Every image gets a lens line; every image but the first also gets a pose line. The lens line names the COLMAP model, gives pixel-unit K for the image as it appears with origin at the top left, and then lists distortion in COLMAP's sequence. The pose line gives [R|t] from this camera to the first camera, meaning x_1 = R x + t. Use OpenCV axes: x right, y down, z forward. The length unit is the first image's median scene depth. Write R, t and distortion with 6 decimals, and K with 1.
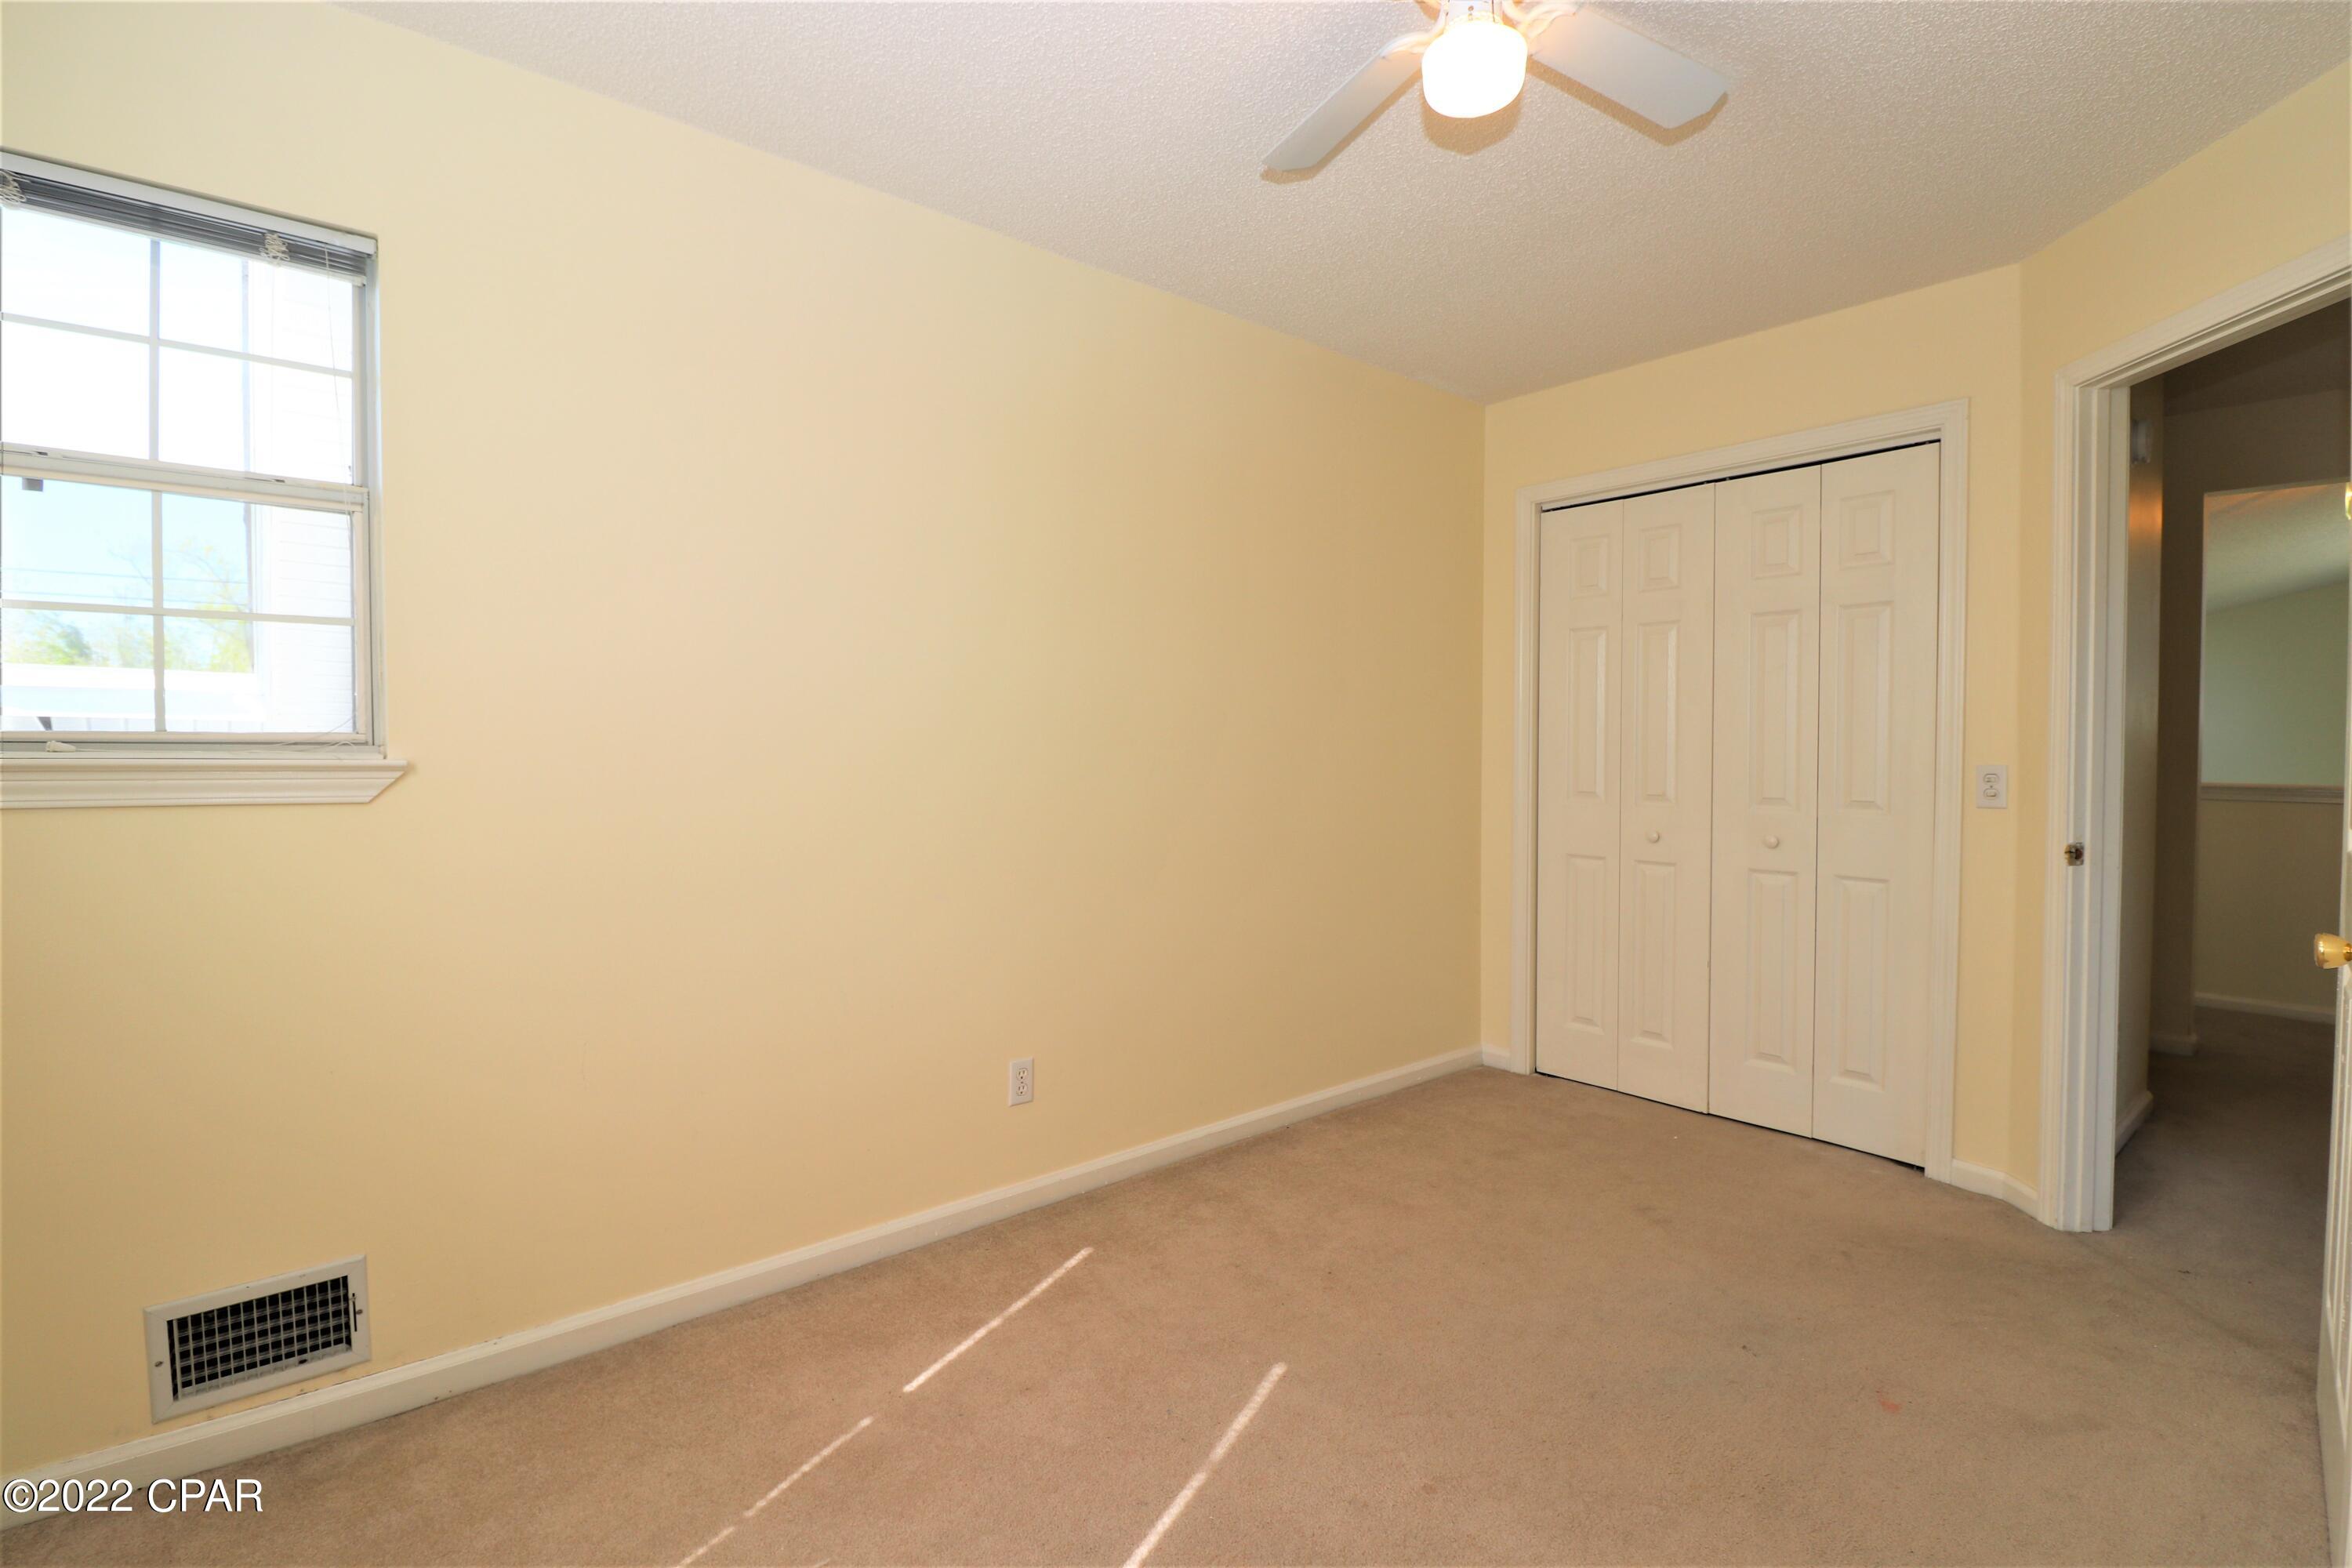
lens RADIAL K [[1093.2, 0, 1163.3], [0, 1093.2, 773.1], [0, 0, 1]] dist [-0.000901, -0.013736]
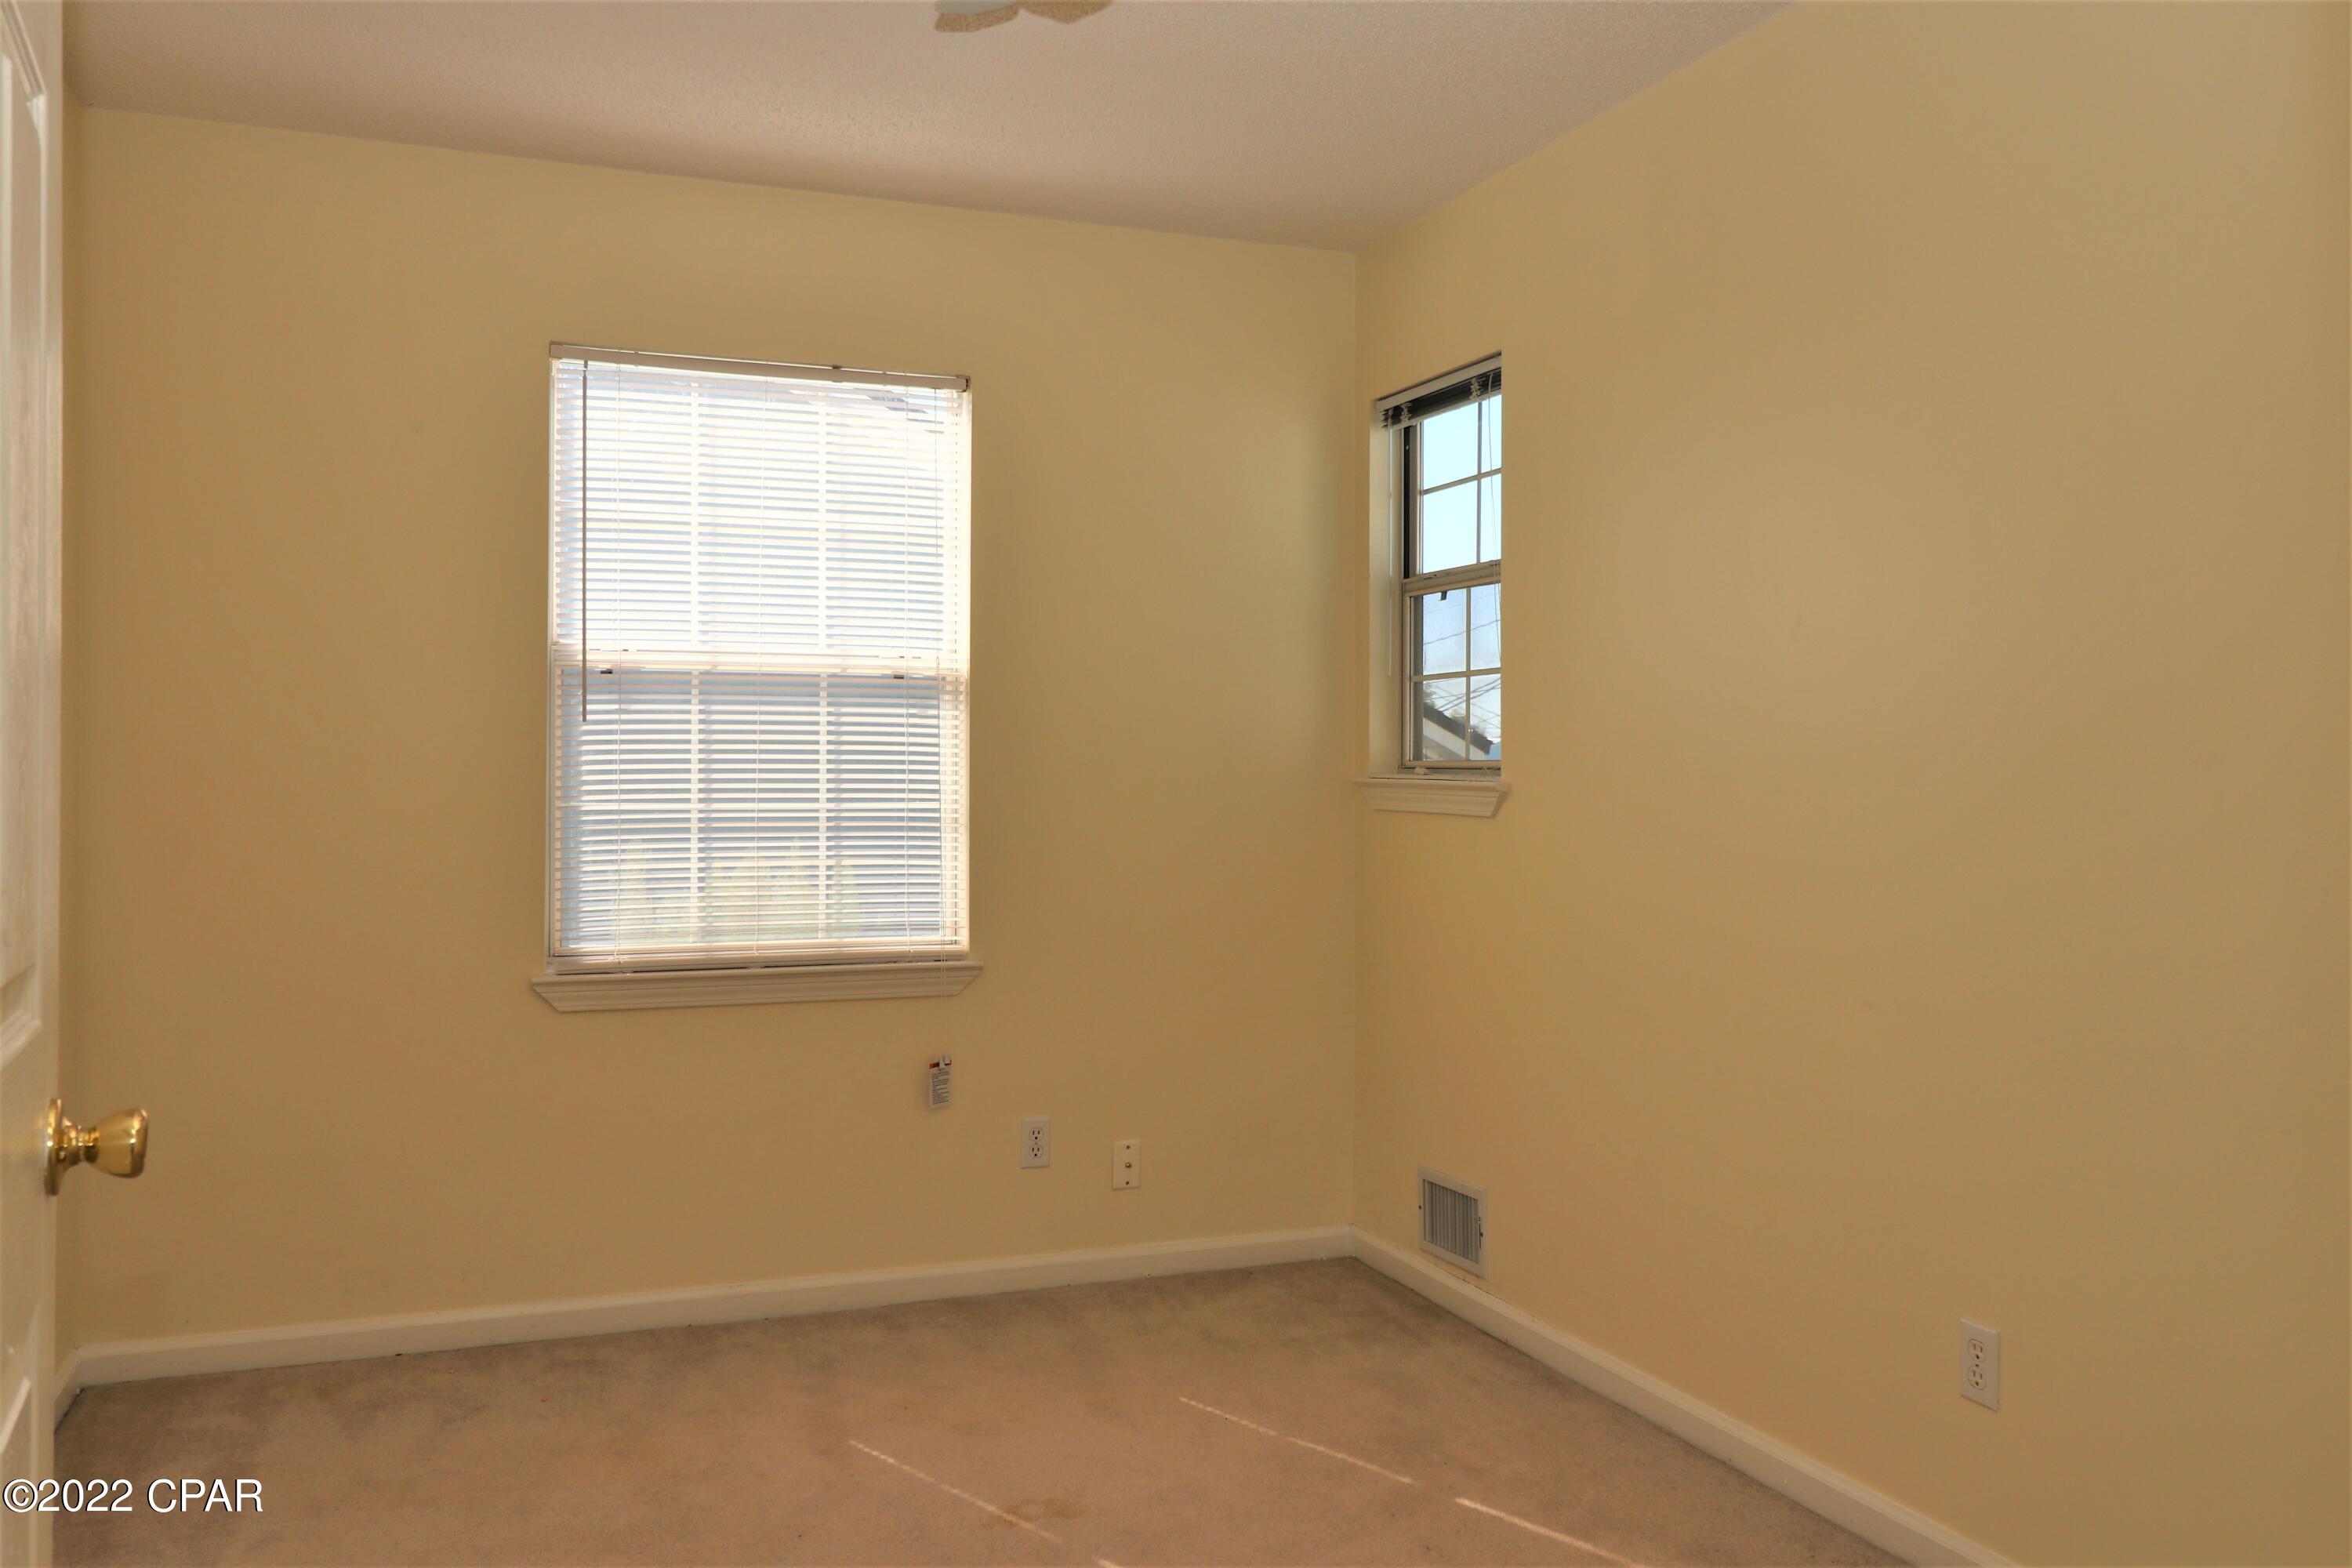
lens RADIAL K [[1893.6, 0, 1176.0], [0, 1893.6, 784.0], [0, 0, 1]] dist [0.000343, 0.000245]
pose [[-0.328898, 0.004439, -0.944355, 1.418136], [-0.031804, 0.999370, 0.015774, -0.033527], [0.943830, 0.035222, -0.328550, 1.389054]]
